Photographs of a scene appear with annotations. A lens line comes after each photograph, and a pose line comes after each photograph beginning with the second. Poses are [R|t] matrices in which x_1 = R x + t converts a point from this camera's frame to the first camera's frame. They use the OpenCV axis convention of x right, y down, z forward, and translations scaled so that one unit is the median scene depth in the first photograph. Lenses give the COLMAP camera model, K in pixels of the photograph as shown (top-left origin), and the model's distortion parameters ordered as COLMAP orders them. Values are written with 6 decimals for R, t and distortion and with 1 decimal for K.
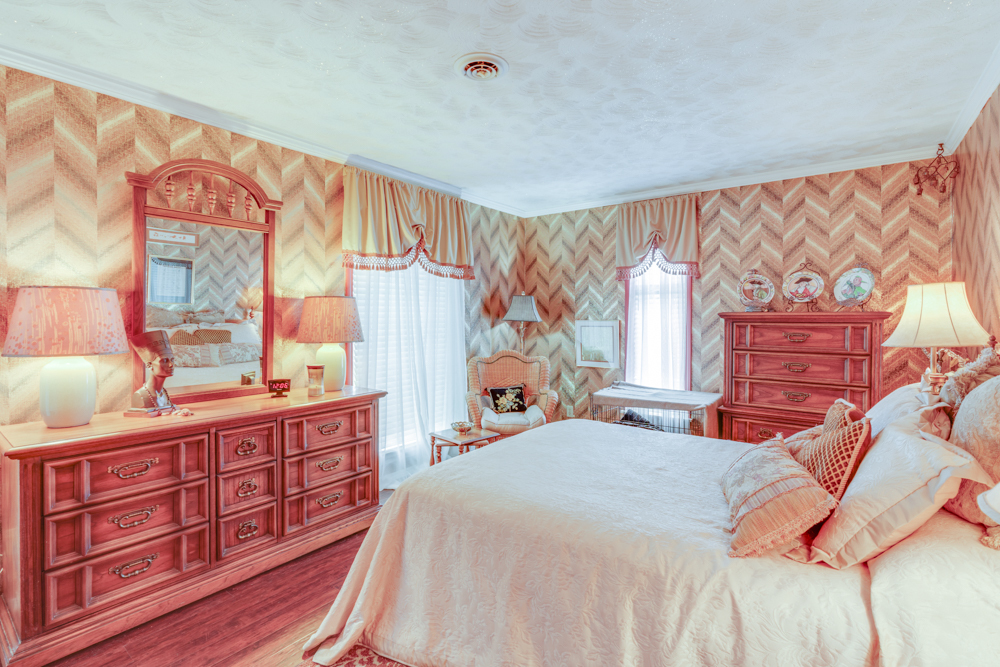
lens RADIAL K [[460.4, 0, 501.2], [0, 460.4, 322.8], [0, 0, 1]] dist [-0.018054, 0.002057]
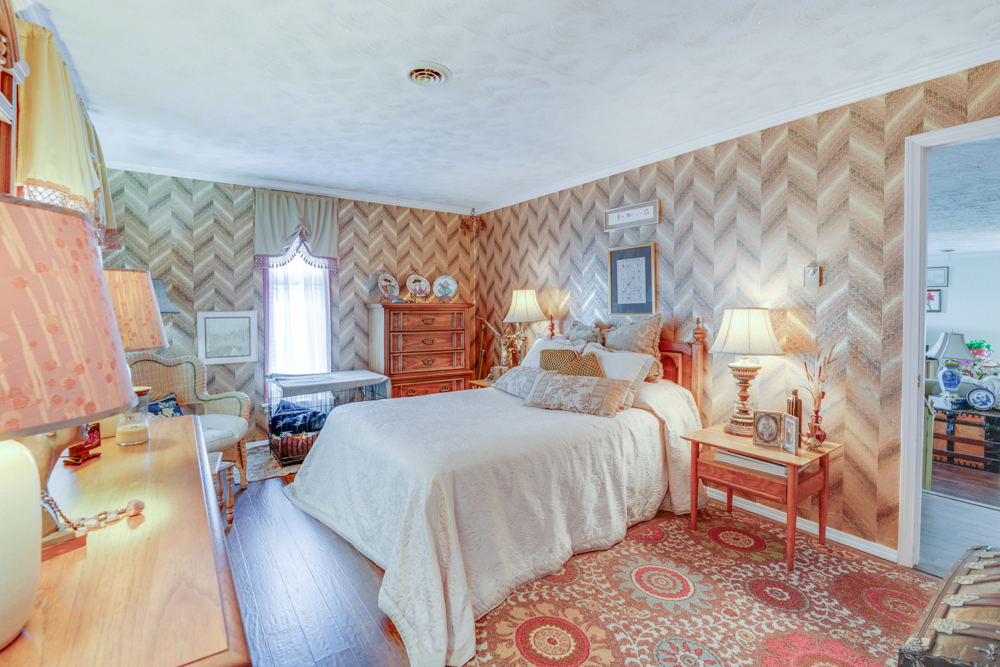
lens RADIAL K [[460.4, 0, 501.2], [0, 460.4, 322.8], [0, 0, 1]] dist [-0.018054, 0.002057]
pose [[0.322783, -0.031953, 0.945934, -0.535360], [0.012927, 0.999486, 0.029350, -0.001502], [-0.946385, 0.002754, 0.323030, 0.246775]]
